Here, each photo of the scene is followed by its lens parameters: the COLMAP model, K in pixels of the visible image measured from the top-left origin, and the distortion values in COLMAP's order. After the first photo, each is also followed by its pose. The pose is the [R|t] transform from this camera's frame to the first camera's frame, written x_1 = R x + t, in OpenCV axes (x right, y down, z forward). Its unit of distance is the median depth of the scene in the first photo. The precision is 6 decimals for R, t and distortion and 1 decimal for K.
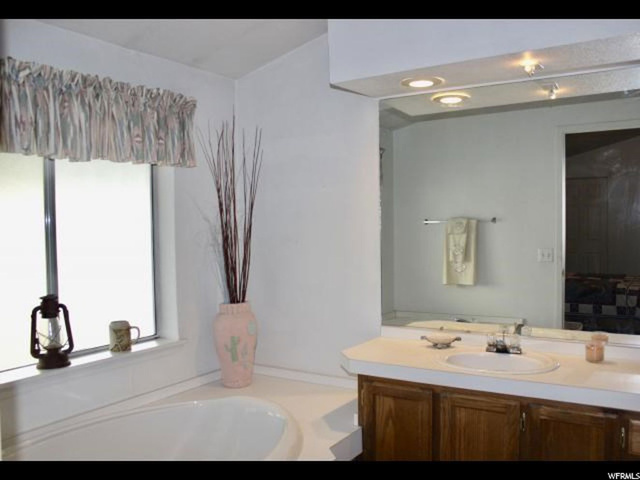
lens RADIAL K [[545.8, 0, 326.5], [0, 545.8, 240.3], [0, 0, 1]] dist [-0.115974, 0.062865]
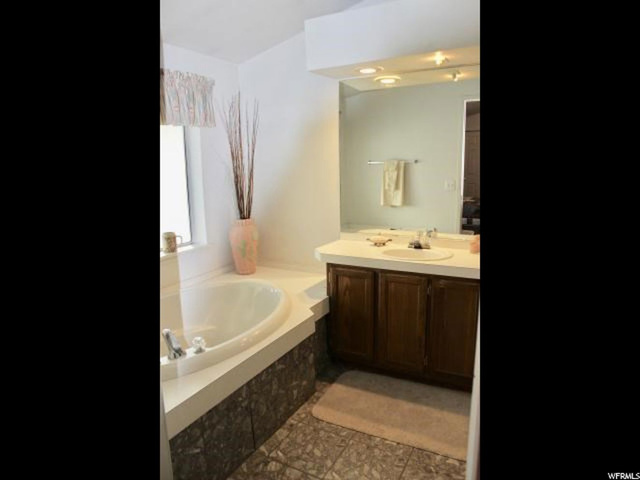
lens RADIAL K [[545.8, 0, 318.5], [0, 545.8, 238.5], [0, 0, 1]] dist [-0.115974, 0.062865]
pose [[0.996178, -0.016521, 0.085769, -0.094025], [0.004924, 0.991010, 0.133700, -0.031818], [-0.087206, -0.132767, 0.987303, -0.515836]]
